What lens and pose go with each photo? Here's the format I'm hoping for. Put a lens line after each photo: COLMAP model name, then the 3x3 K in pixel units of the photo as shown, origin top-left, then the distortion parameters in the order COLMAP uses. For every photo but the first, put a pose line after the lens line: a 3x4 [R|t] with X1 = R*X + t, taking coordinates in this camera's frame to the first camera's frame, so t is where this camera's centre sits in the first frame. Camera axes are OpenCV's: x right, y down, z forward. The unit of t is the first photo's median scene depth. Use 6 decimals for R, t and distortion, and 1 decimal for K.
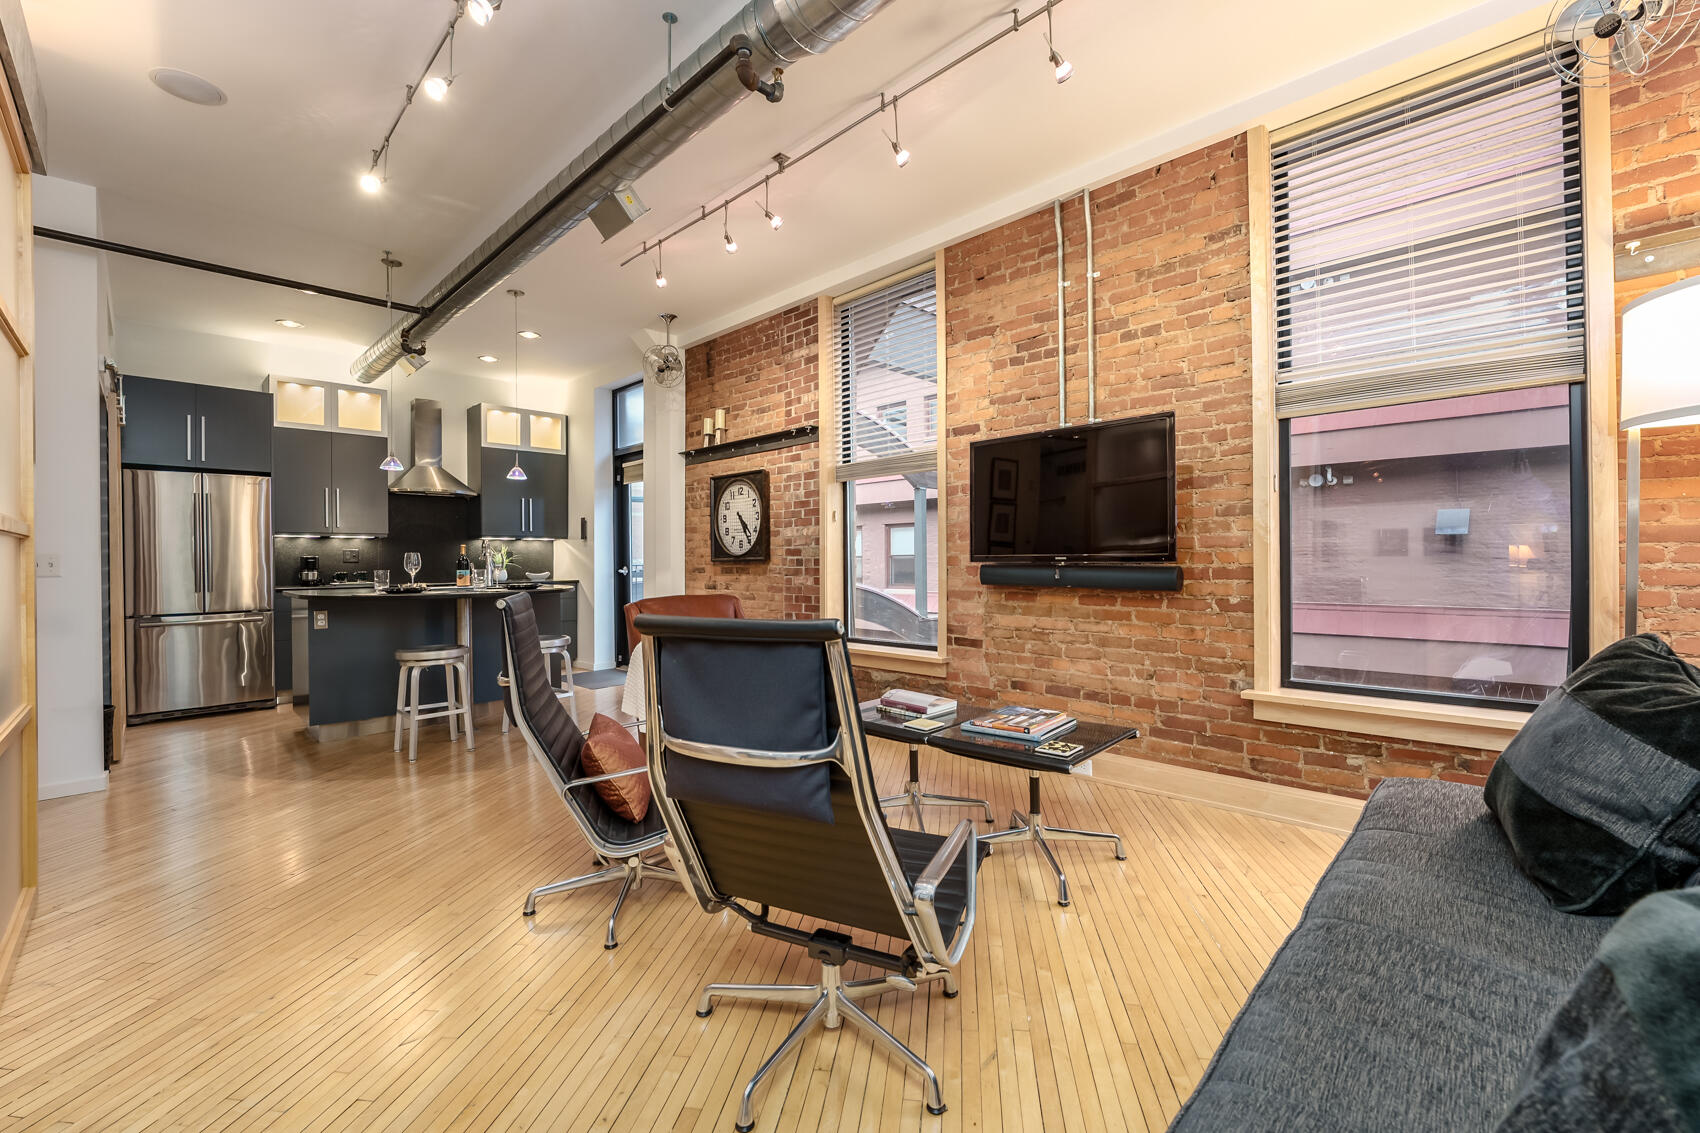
lens RADIAL K [[704.2, 0, 850.0], [0, 704.2, 566.5], [0, 0, 1]] dist [-0.018489, -0.000211]
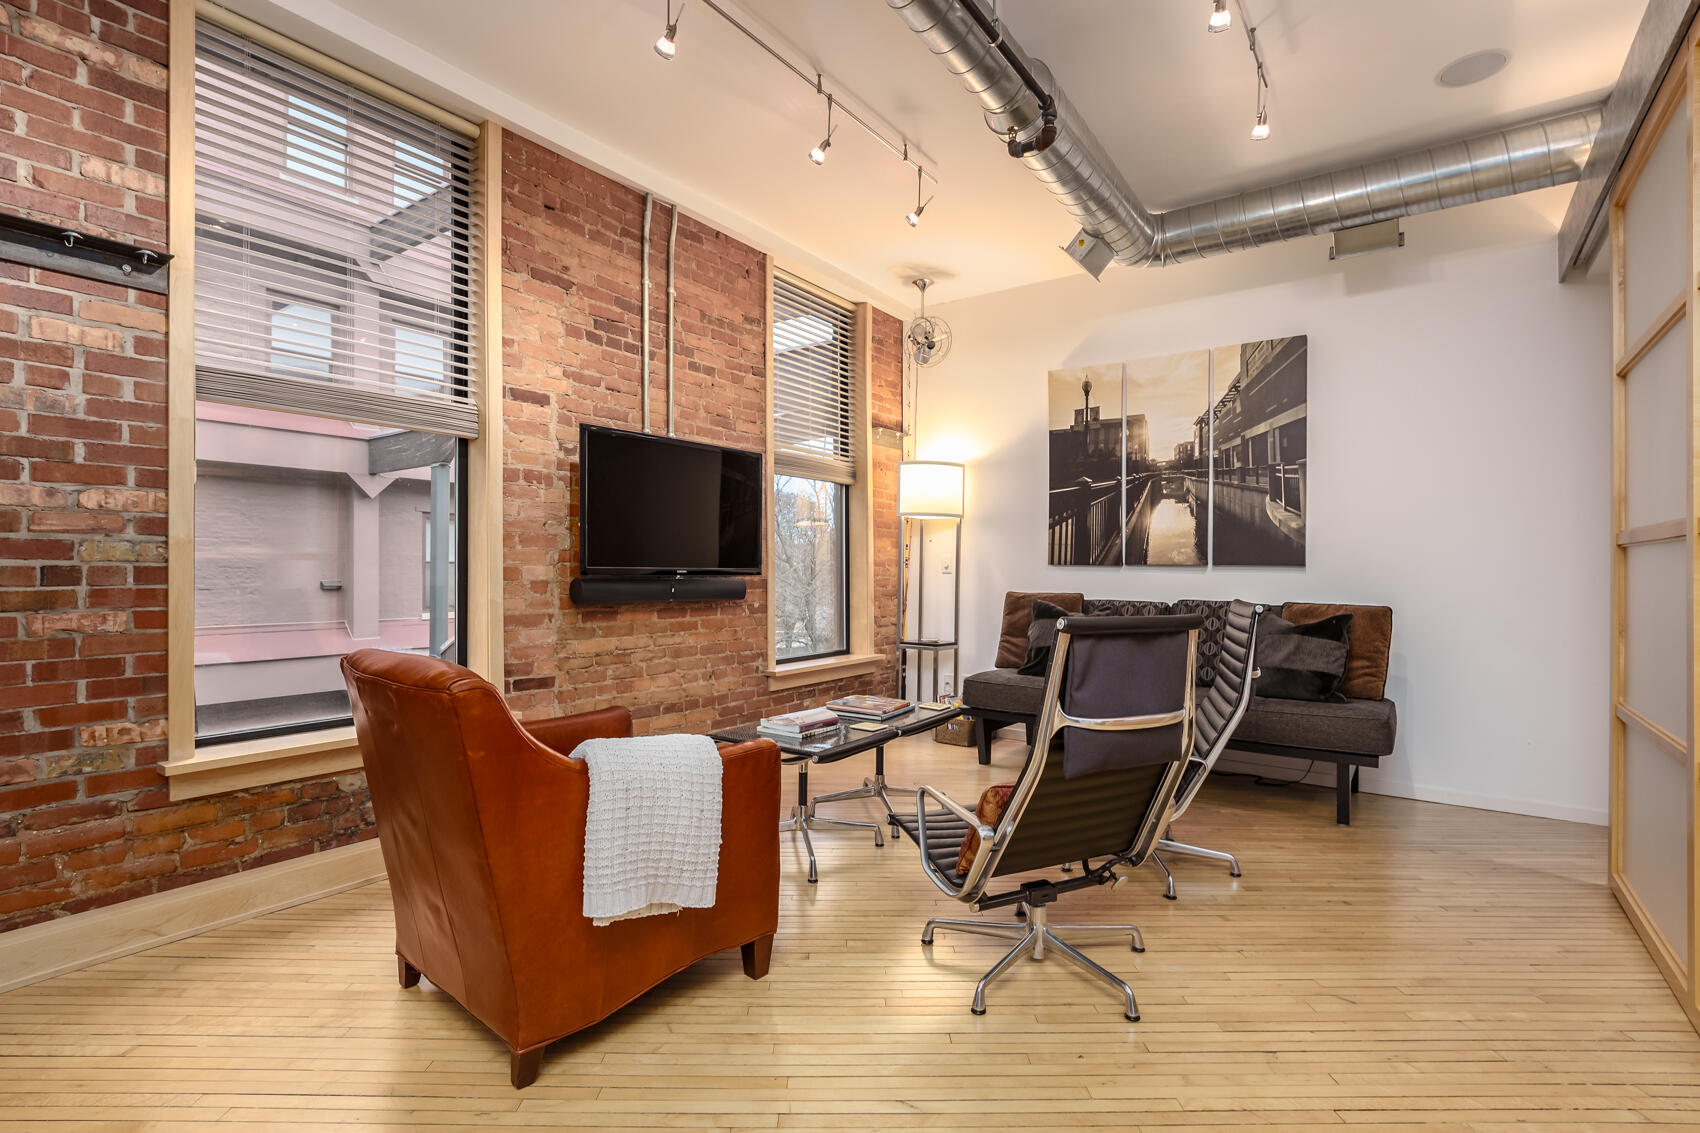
lens RADIAL K [[789.2, 0, 857.6], [0, 789.2, 569.1], [0, 0, 1]] dist [0.000120, -0.000086]
pose [[-0.155357, 0.007522, 0.987830, -0.564583], [0.006012, 0.999960, -0.006669, -0.004397], [-0.987840, 0.004903, -0.155396, 0.630224]]
